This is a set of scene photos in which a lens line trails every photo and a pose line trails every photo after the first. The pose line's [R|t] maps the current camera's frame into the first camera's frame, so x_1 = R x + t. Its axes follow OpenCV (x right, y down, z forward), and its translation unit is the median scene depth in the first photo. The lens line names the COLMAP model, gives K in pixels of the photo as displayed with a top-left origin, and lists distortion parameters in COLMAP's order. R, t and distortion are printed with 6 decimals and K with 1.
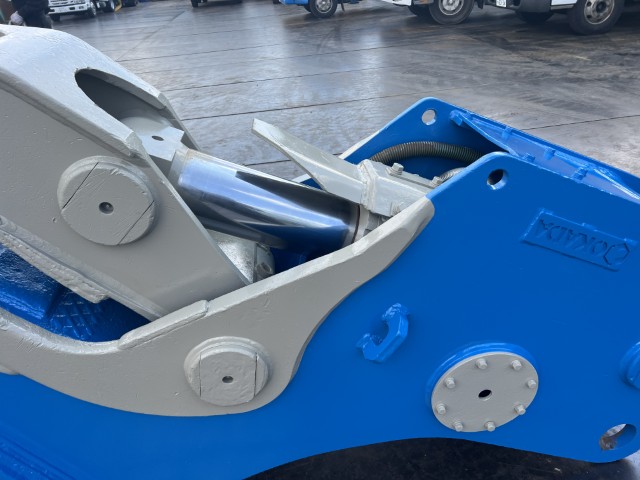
lens RADIAL K [[484.5, 0, 321.9], [0, 484.5, 238.9], [0, 0, 1]] dist [0.067527, -0.079421]
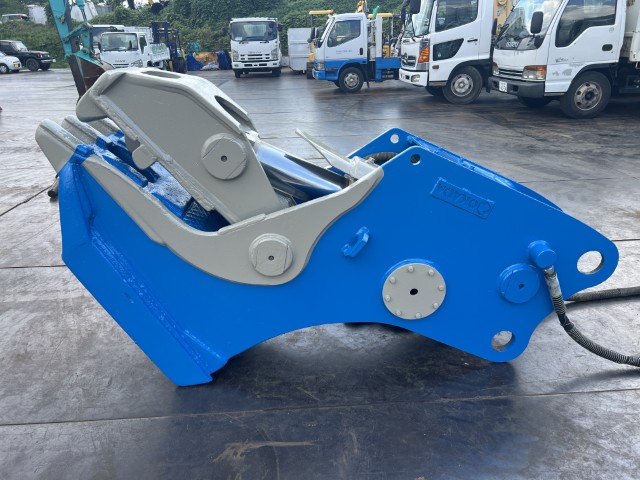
lens RADIAL K [[484.5, 0, 321.9], [0, 484.5, 238.9], [0, 0, 1]] dist [0.067527, -0.079421]
pose [[0.996660, 0.071797, -0.038918, 0.011198], [-0.076376, 0.988183, -0.132897, 0.072170], [0.028916, 0.135425, 0.990366, -0.138192]]
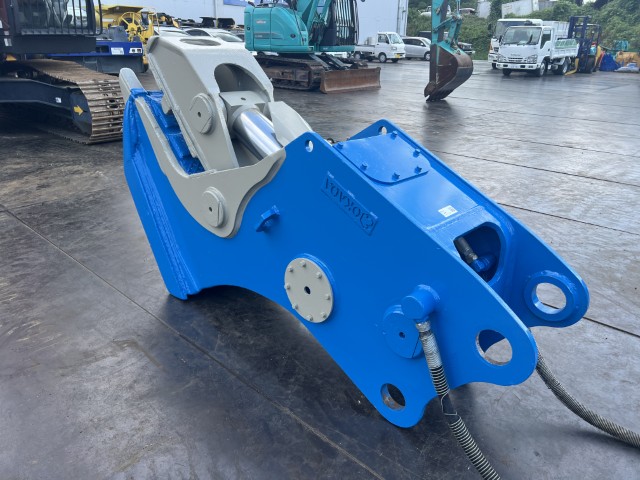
lens RADIAL K [[484.5, 0, 321.9], [0, 484.5, 238.9], [0, 0, 1]] dist [0.067527, -0.079421]
pose [[0.643854, 0.371860, -0.668710, 0.252261], [-0.441011, 0.894542, 0.072824, 0.006099], [0.625269, 0.248020, 0.739949, -0.035891]]
